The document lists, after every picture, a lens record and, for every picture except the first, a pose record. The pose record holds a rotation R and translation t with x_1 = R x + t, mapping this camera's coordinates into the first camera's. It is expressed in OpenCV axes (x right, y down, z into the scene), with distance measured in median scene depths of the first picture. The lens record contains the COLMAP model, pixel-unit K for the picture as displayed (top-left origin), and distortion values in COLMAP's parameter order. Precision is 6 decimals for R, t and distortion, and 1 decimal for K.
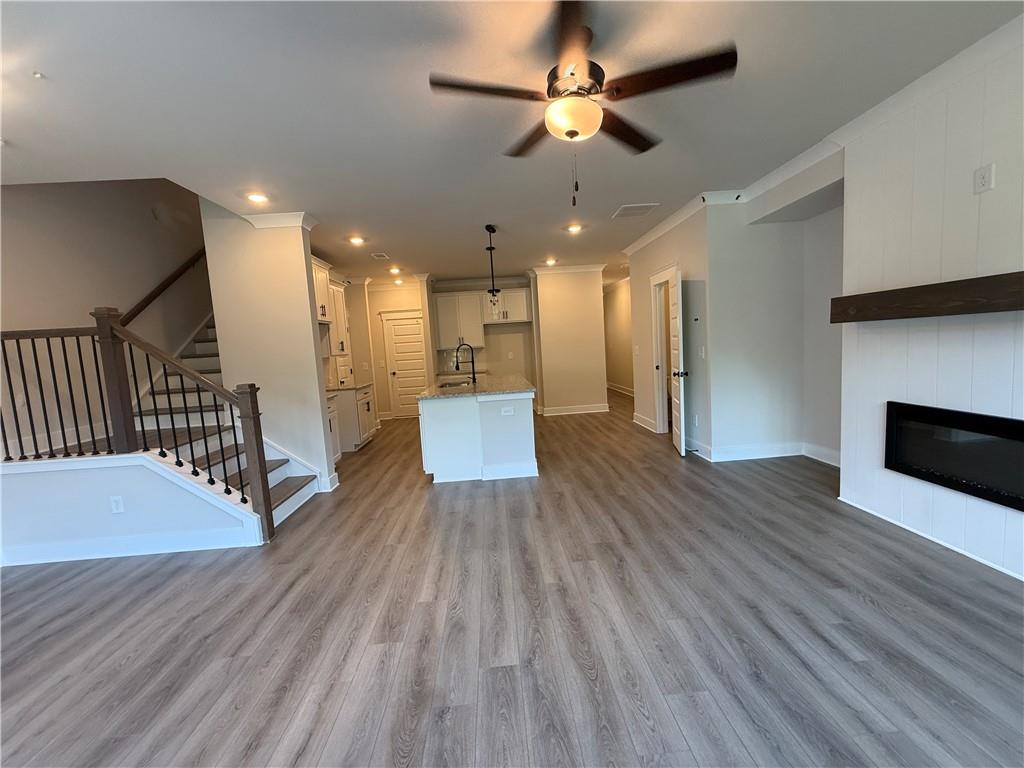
lens RADIAL K [[411.0, 0, 508.5], [0, 411.0, 384.7], [0, 0, 1]] dist [0.001752, 0.000067]
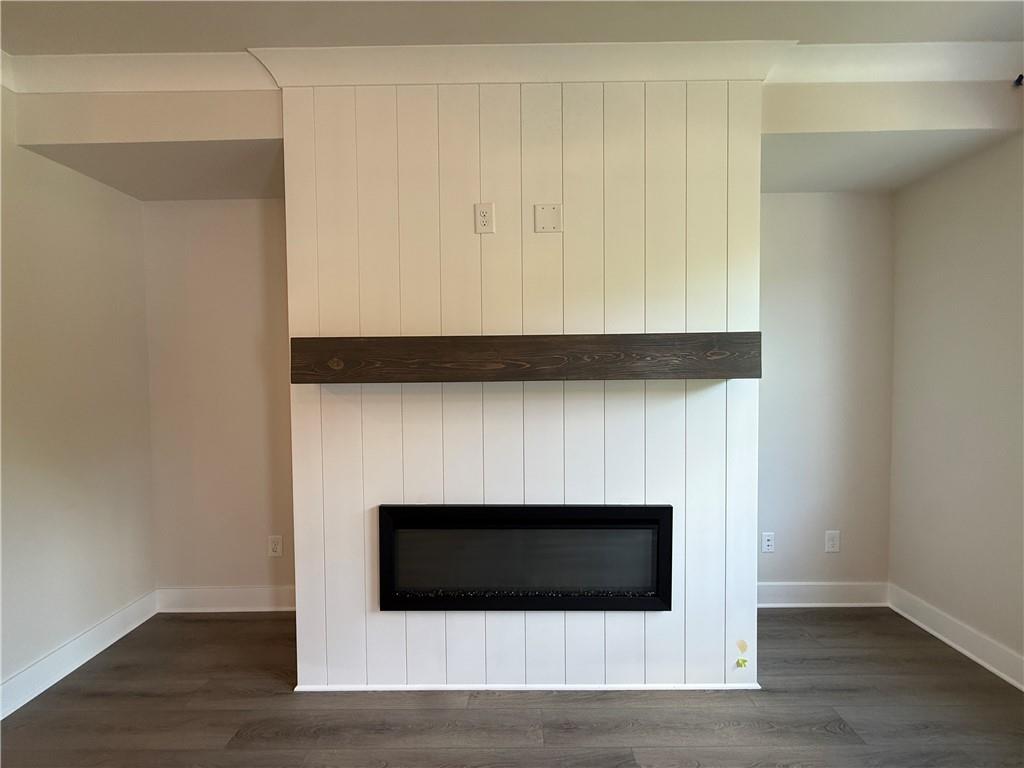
lens RADIAL K [[411.0, 0, 508.5], [0, 411.0, 384.7], [0, 0, 1]] dist [0.001752, 0.000067]
pose [[0.053107, 0.033702, 0.998020, 0.264222], [0.105089, 0.993692, -0.039148, -0.099572], [-0.993044, 0.106960, 0.049230, 0.712285]]
